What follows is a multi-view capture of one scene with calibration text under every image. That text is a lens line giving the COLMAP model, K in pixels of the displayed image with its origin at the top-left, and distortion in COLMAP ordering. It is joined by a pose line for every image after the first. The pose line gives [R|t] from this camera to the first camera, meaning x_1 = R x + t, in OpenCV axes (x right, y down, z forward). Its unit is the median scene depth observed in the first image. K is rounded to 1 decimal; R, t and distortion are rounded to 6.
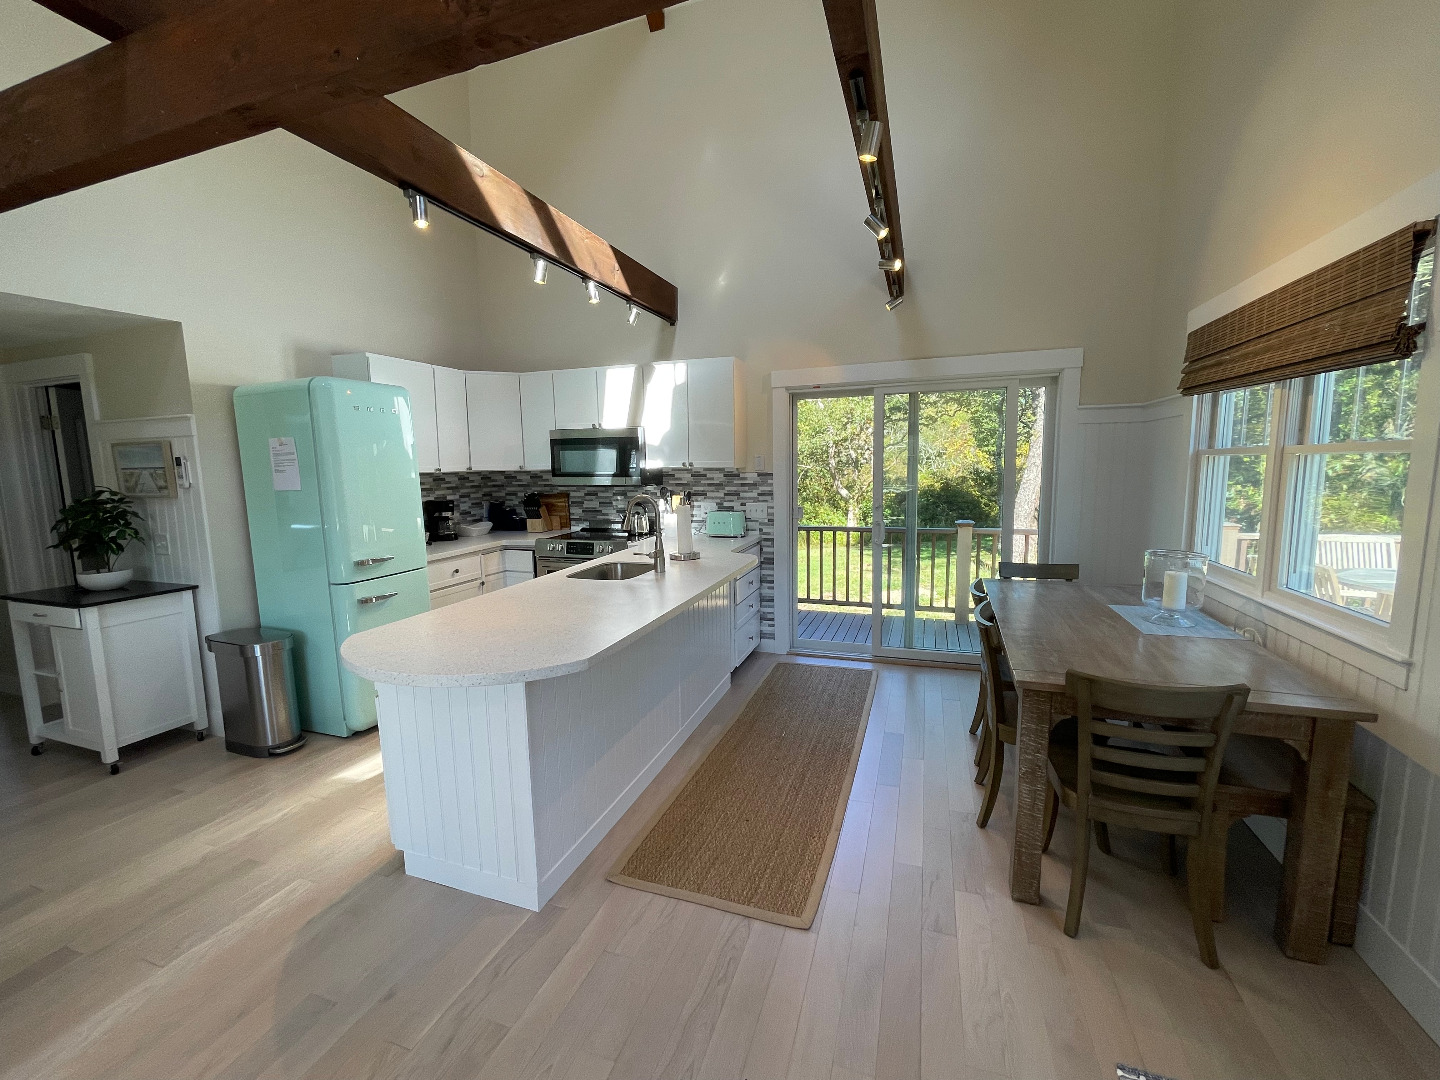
lens RADIAL K [[599.8, 0, 707.2], [0, 599.8, 535.1], [0, 0, 1]] dist [0.000506, 0.000005]
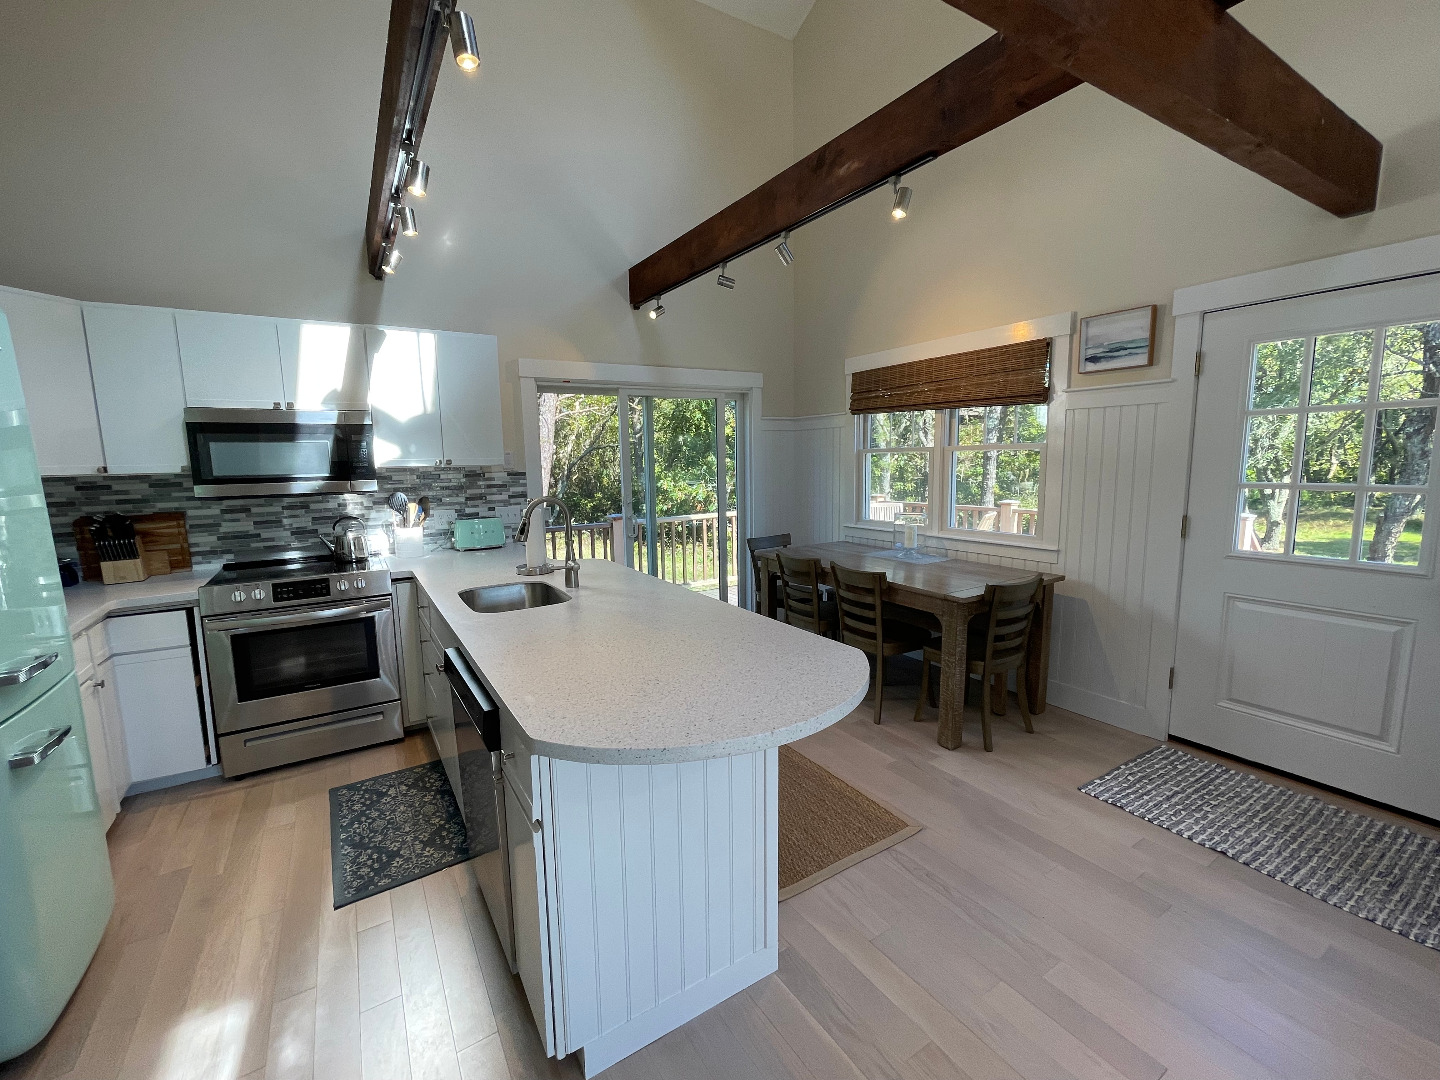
lens RADIAL K [[599.8, 0, 707.2], [0, 599.8, 535.1], [0, 0, 1]] dist [0.000506, 0.000005]
pose [[0.622008, -0.096168, 0.777083, -0.421847], [0.103540, 0.993816, 0.040113, -0.017042], [-0.776135, 0.055509, 0.628119, 0.224179]]
